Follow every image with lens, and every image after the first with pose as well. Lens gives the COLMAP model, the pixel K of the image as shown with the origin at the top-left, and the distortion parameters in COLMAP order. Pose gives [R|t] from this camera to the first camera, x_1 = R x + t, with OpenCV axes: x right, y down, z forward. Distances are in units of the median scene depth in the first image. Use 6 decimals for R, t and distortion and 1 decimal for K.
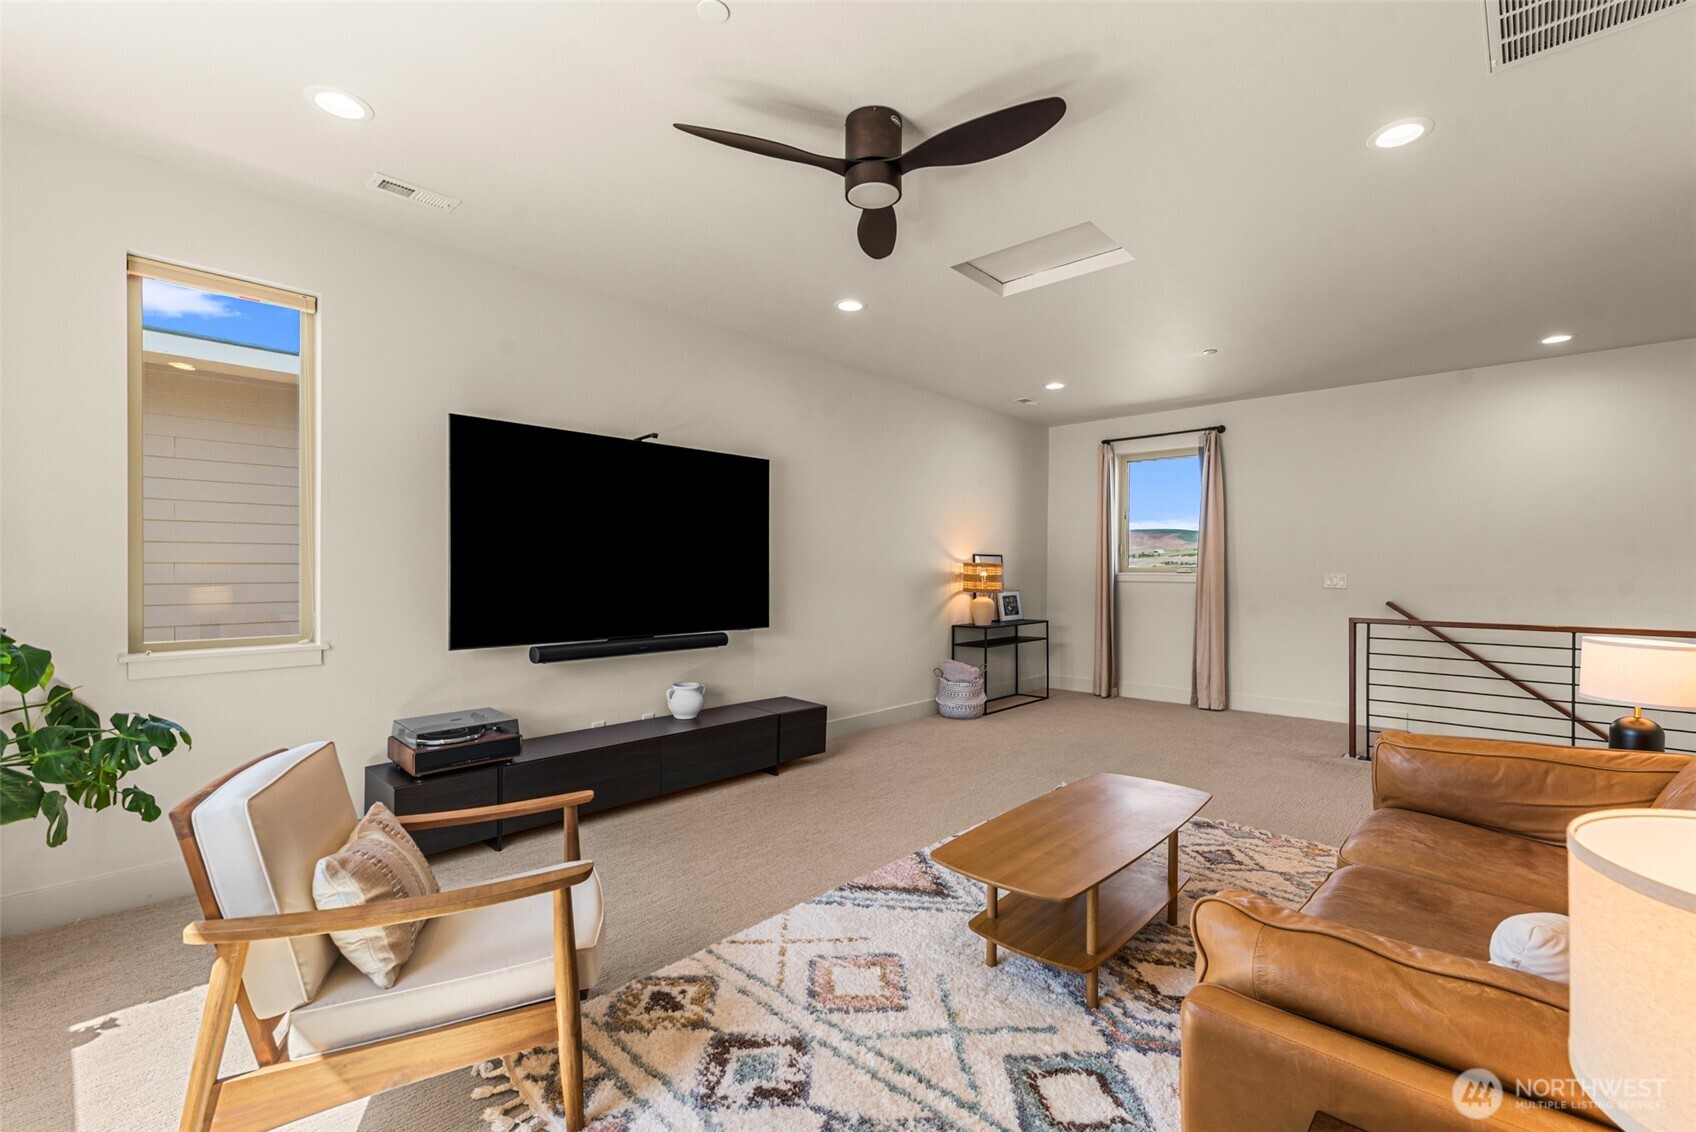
lens RADIAL K [[748.9, 0, 857.3], [0, 748.9, 570.0], [0, 0, 1]] dist [-0.001079, -0.000105]
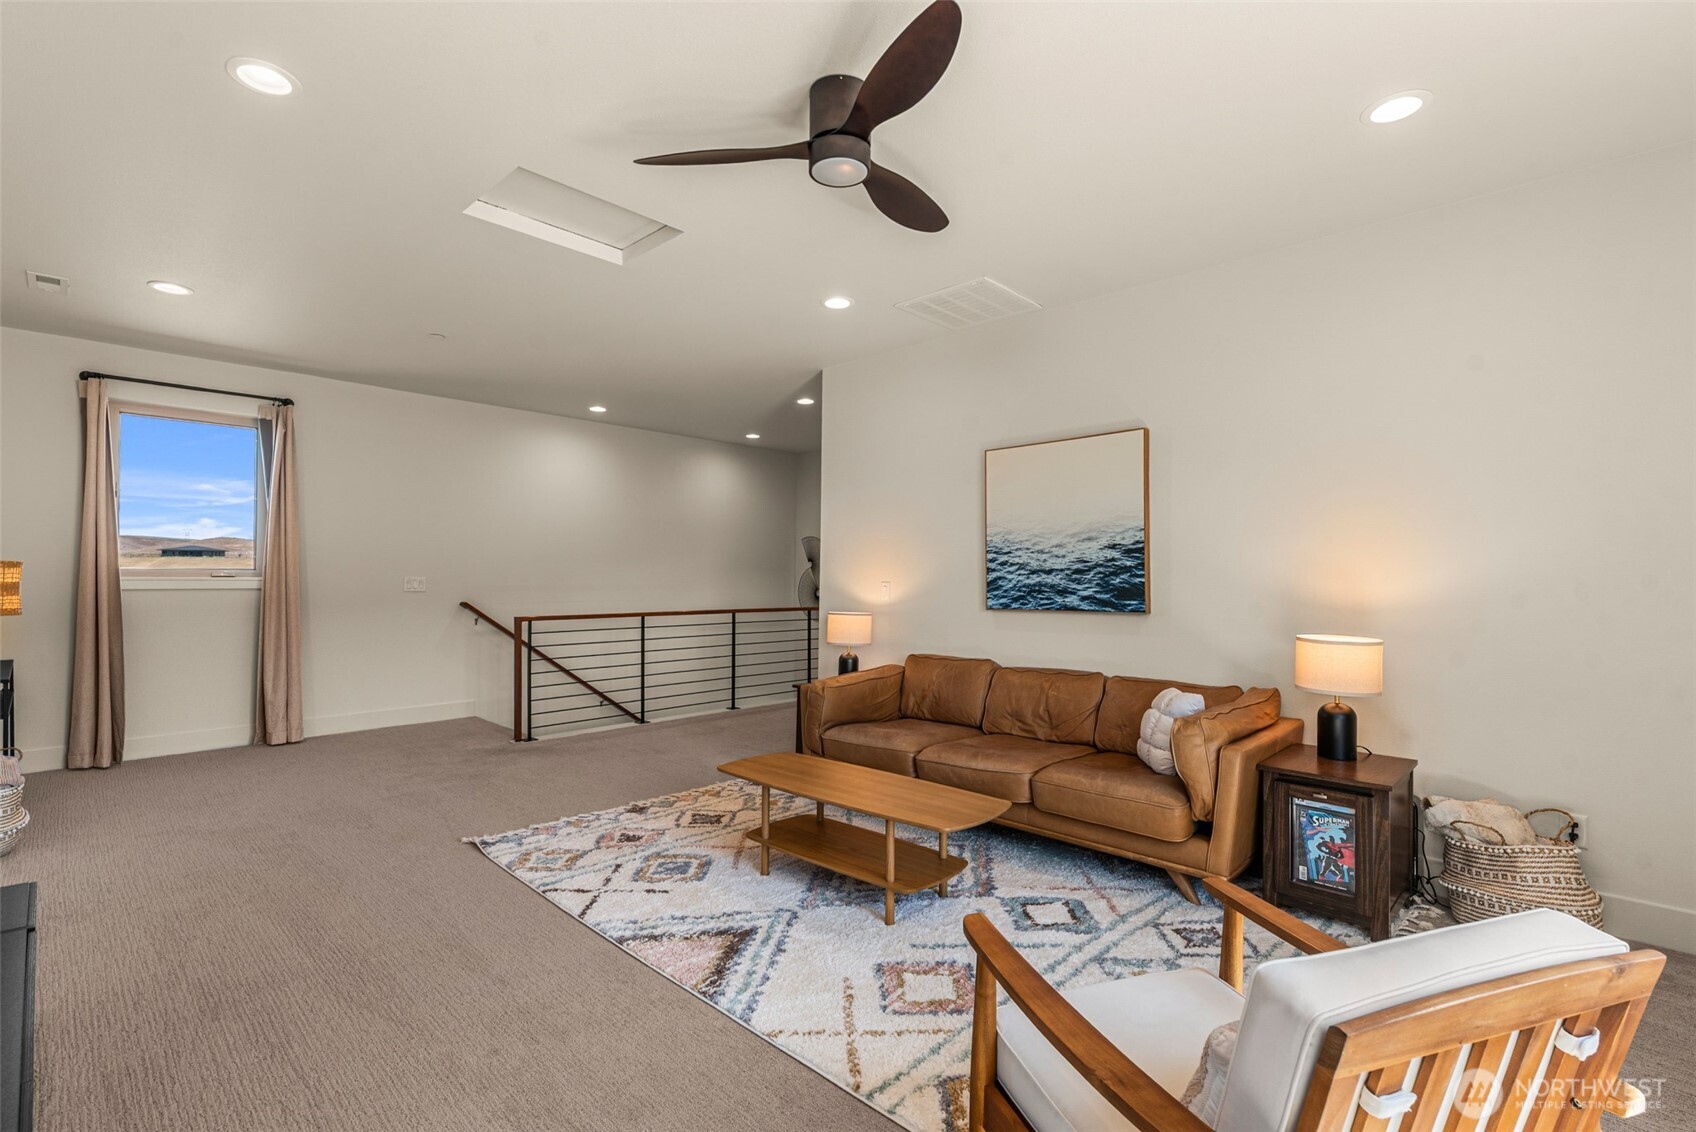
lens RADIAL K [[748.9, 0, 857.3], [0, 748.9, 570.0], [0, 0, 1]] dist [-0.001079, -0.000105]
pose [[0.012251, 0.006655, 0.999903, -0.463987], [-0.004254, 0.999969, -0.006603, -0.000273], [-0.999916, -0.004173, 0.012279, 0.502519]]
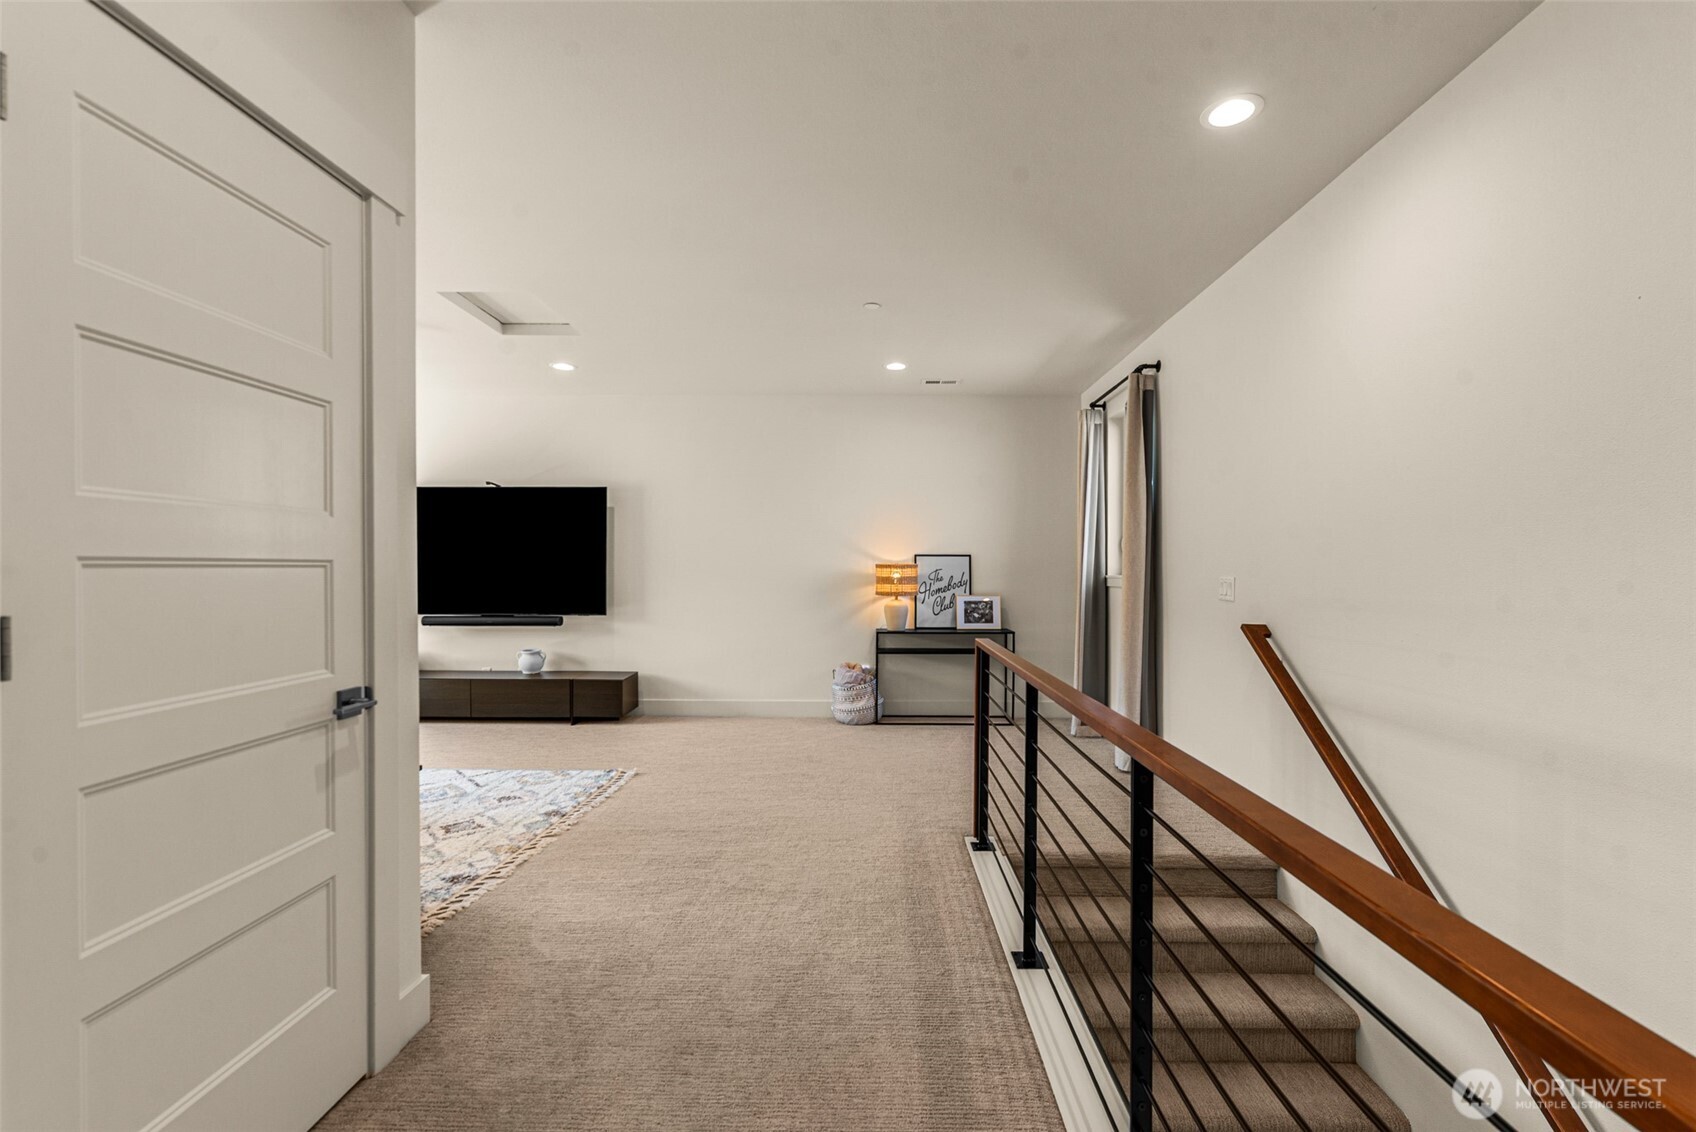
lens RADIAL K [[737.2, 0, 864.0], [0, 737.2, 589.4], [0, 0, 1]] dist [-0.000318, 0.000004]
pose [[0.656744, 0.014666, -0.753971, 1.138821], [-0.000603, 0.999821, 0.018922, 0.006713], [0.754114, -0.011972, 0.656635, 0.492982]]
